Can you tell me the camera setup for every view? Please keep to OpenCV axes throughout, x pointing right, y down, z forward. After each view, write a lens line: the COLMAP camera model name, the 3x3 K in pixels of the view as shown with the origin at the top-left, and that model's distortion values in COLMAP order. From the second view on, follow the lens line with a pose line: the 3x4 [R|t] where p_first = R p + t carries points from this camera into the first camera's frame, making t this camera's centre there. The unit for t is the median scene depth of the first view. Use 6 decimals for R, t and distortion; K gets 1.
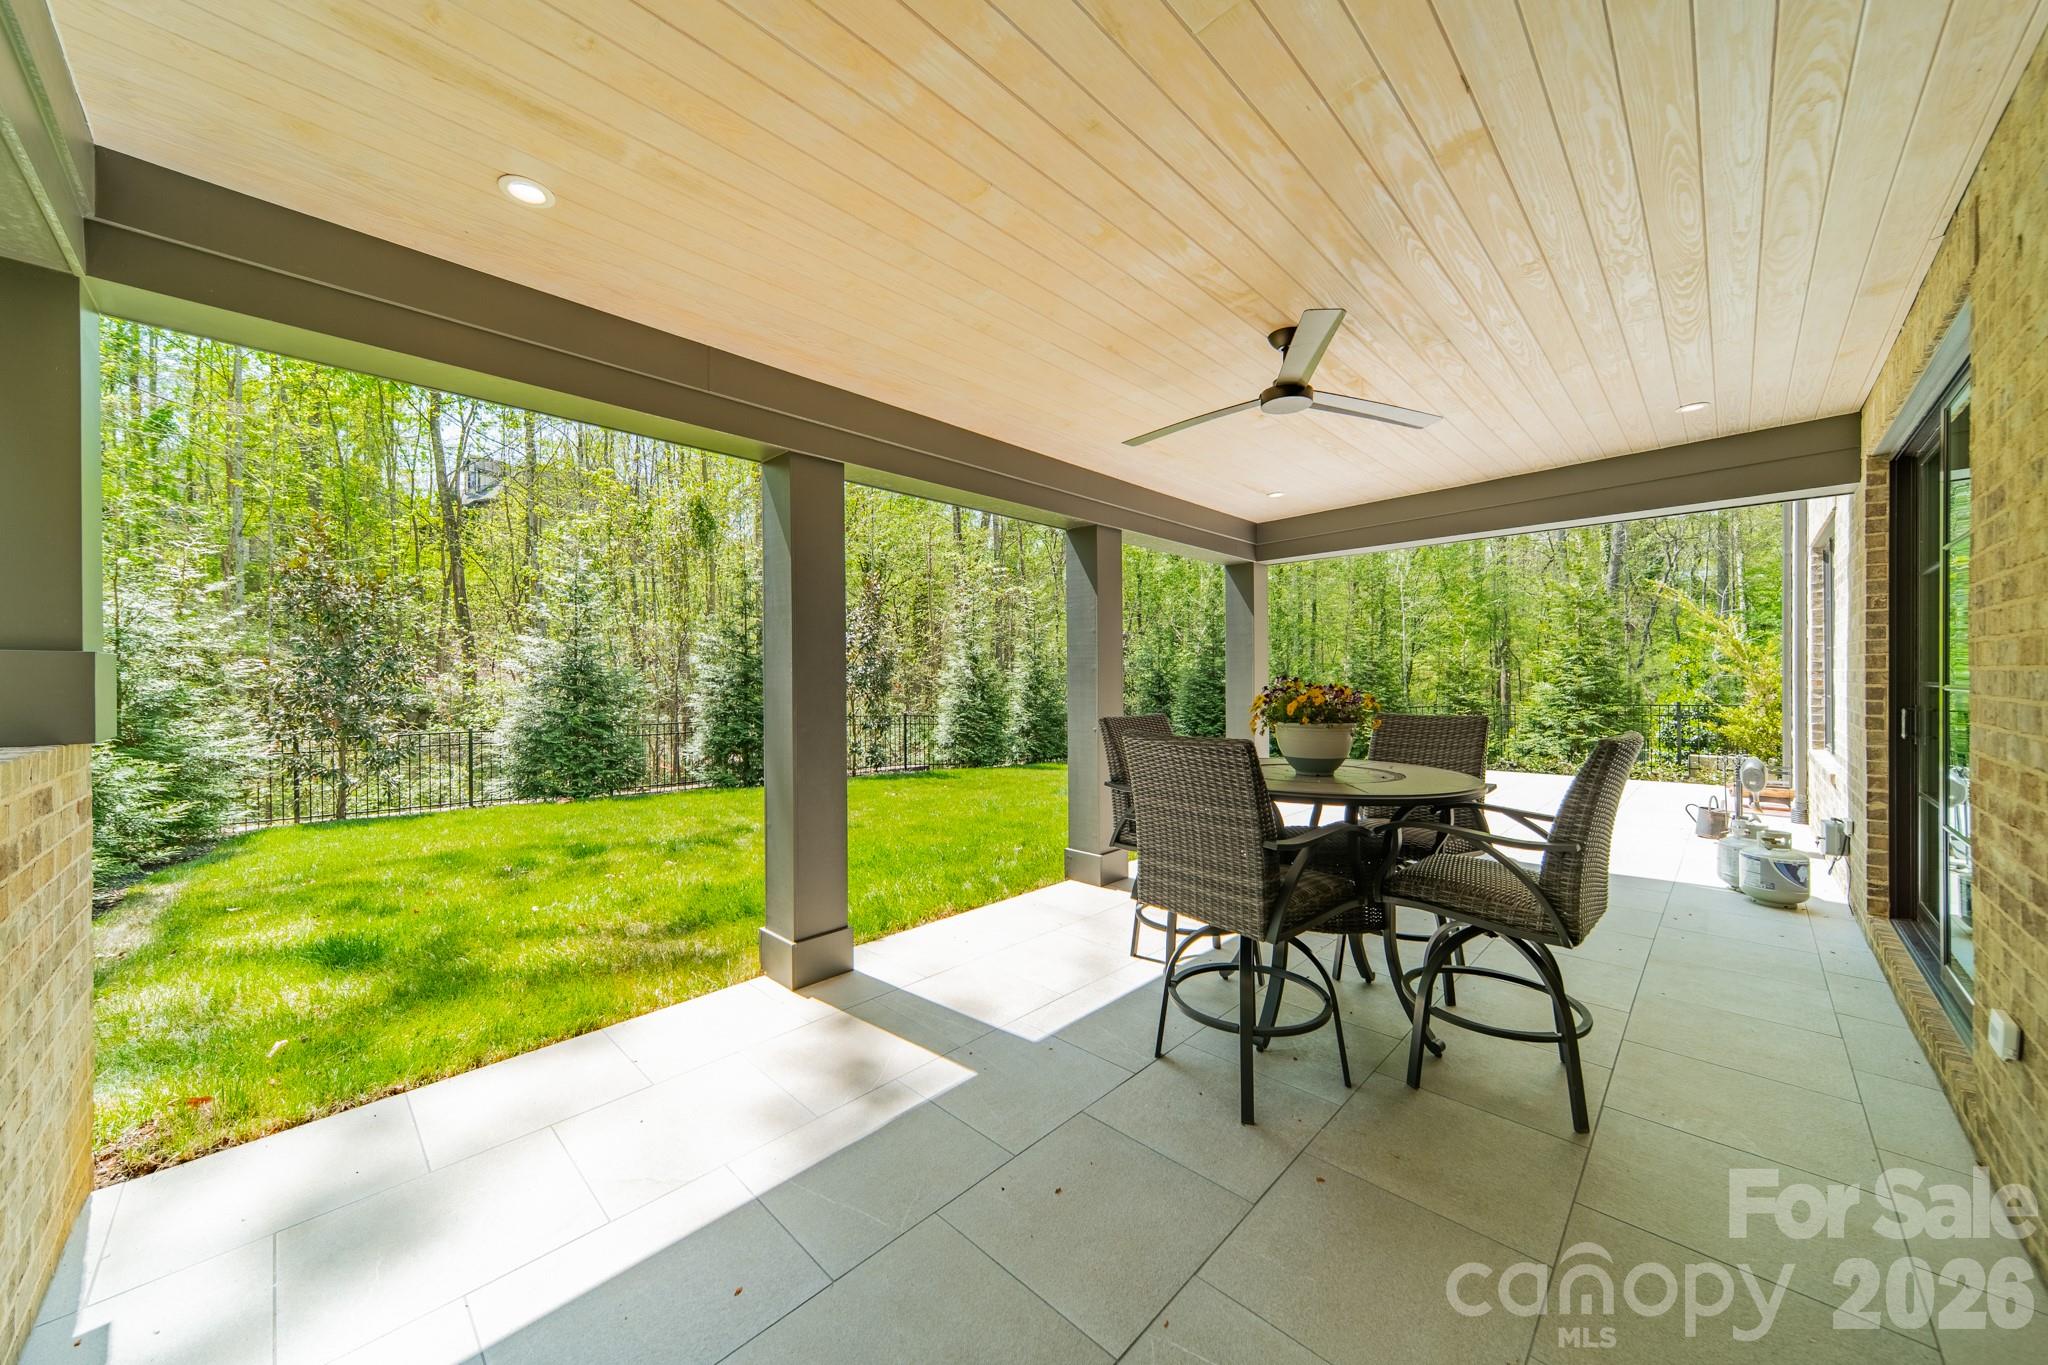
lens RADIAL K [[722.8, 0, 1024.0], [0, 722.8, 682.5], [0, 0, 1]] dist [0.005622, -0.000098]
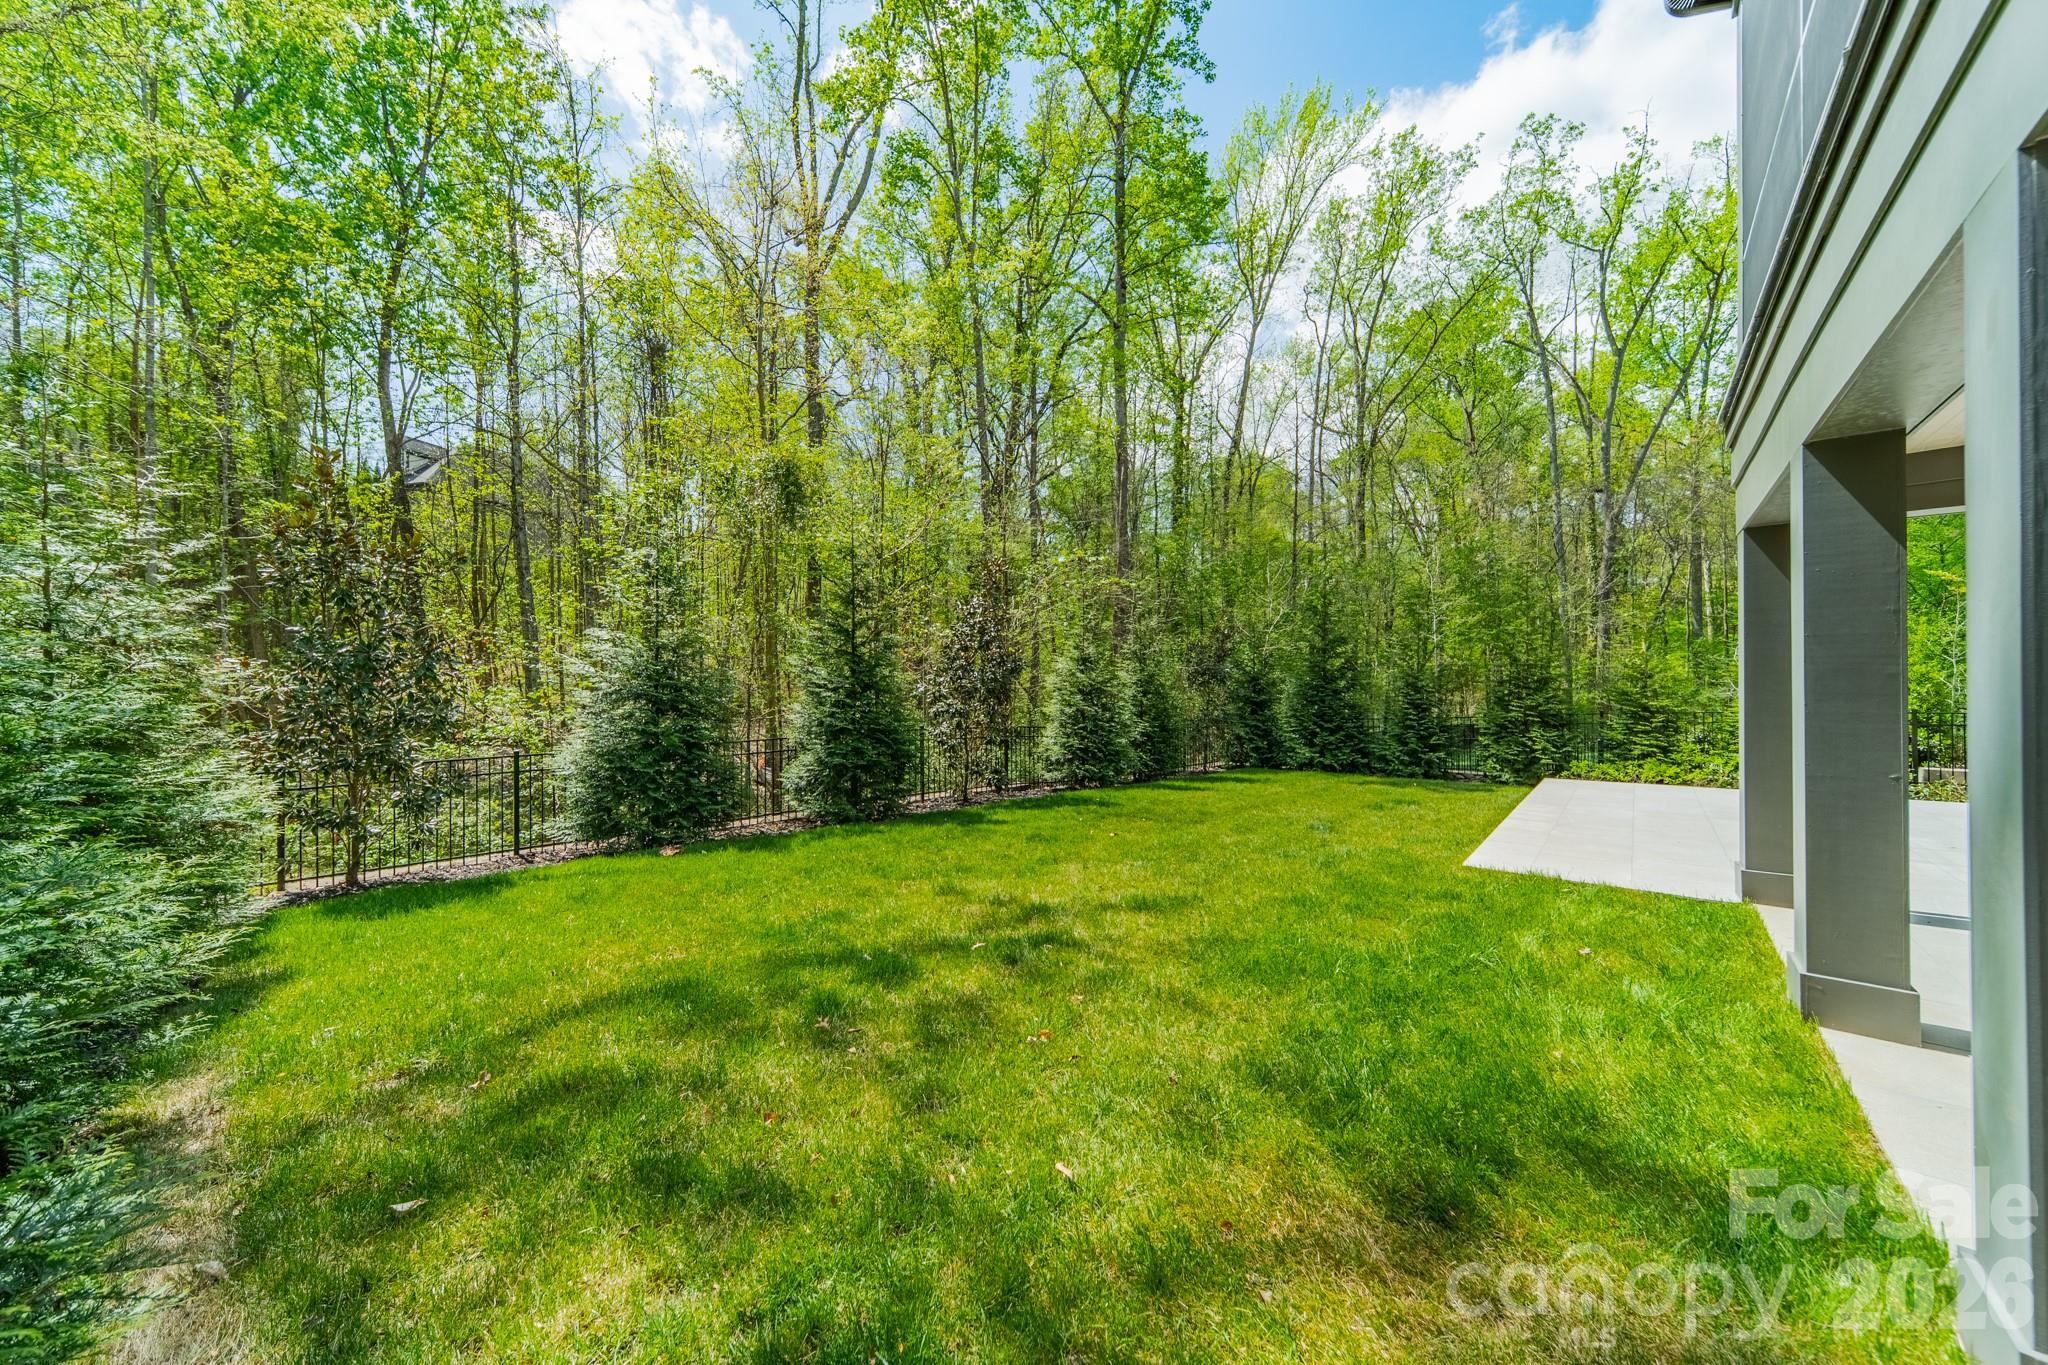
lens RADIAL K [[727.1, 0, 1024.0], [0, 727.1, 682.5], [0, 0, 1]] dist [0.010692, -0.000105]
pose [[0.997415, -0.001019, 0.071842, -0.272365], [0.001290, 0.999992, -0.003723, -0.004097], [-0.071838, 0.003806, 0.997409, 0.190376]]
